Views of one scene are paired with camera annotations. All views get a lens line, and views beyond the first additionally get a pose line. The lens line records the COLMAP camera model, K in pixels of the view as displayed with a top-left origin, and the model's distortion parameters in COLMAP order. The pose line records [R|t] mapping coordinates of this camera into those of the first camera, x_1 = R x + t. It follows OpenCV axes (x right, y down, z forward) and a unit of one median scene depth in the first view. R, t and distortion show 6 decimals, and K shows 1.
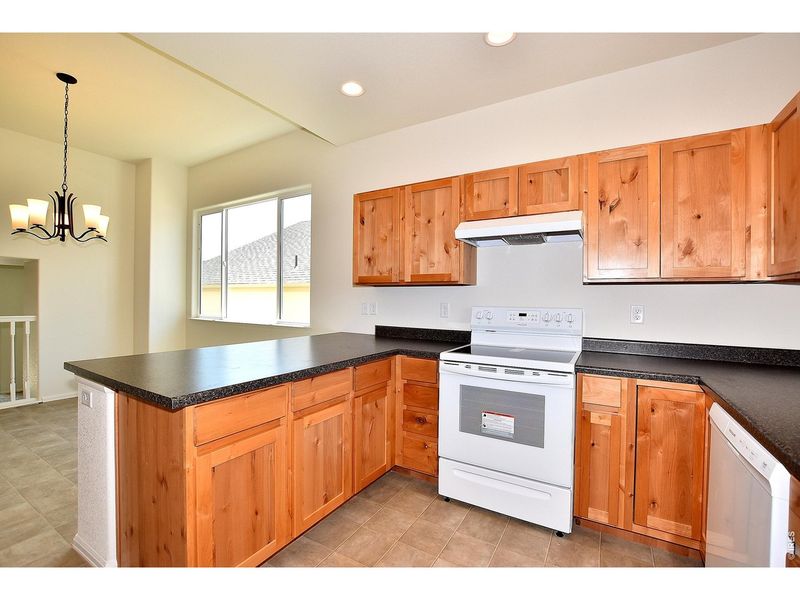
lens RADIAL K [[355.8, 0, 399.4], [0, 355.8, 298.0], [0, 0, 1]] dist [-0.035126, 0.005366]
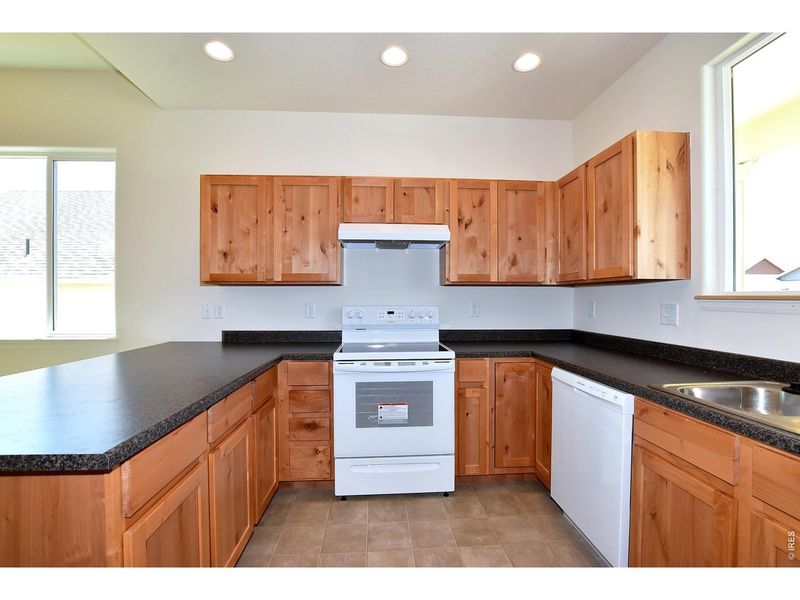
lens RADIAL K [[355.8, 0, 399.4], [0, 355.8, 298.0], [0, 0, 1]] dist [-0.035126, 0.005366]
pose [[0.822757, -0.010642, 0.568294, -0.287307], [0.008851, 0.999943, 0.005912, -0.005043], [-0.568325, 0.000166, 0.822804, 0.077325]]
